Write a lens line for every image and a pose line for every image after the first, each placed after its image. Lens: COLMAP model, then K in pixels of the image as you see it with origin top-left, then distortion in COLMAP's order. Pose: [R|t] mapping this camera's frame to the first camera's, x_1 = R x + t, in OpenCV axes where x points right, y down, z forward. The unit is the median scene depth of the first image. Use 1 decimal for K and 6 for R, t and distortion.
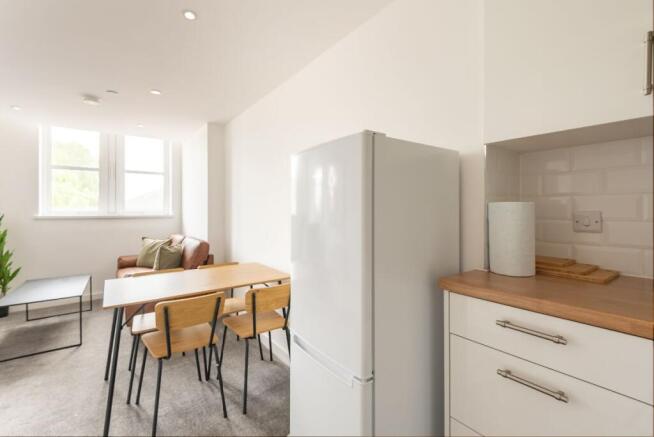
lens RADIAL K [[293.3, 0, 326.8], [0, 293.3, 214.9], [0, 0, 1]] dist [-0.000629, -0.000382]
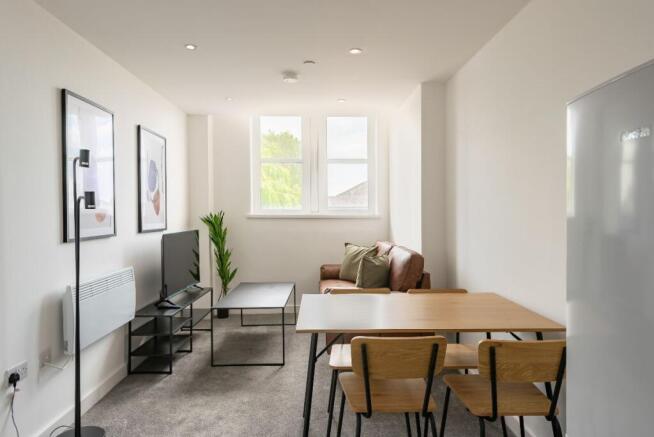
lens RADIAL K [[423.1, 0, 329.4], [0, 423.1, 192.3], [0, 0, 1]] dist [0.034739, -0.001580]
pose [[0.821331, -0.017297, -0.570189, -0.010796], [-0.015528, 0.998492, -0.052658, 0.000672], [0.570240, 0.052103, 0.819824, 0.042641]]
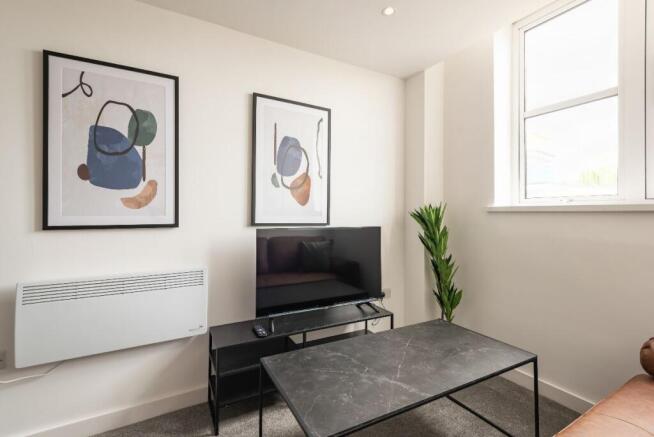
lens RADIAL K [[293.3, 0, 326.8], [0, 293.3, 214.9], [0, 0, 1]] dist [-0.000629, -0.000382]
pose [[-0.125534, -0.002228, -0.992087, -0.453709], [-0.012742, 0.999919, -0.000633, 0.030721], [0.992007, 0.012562, -0.125552, 0.899627]]
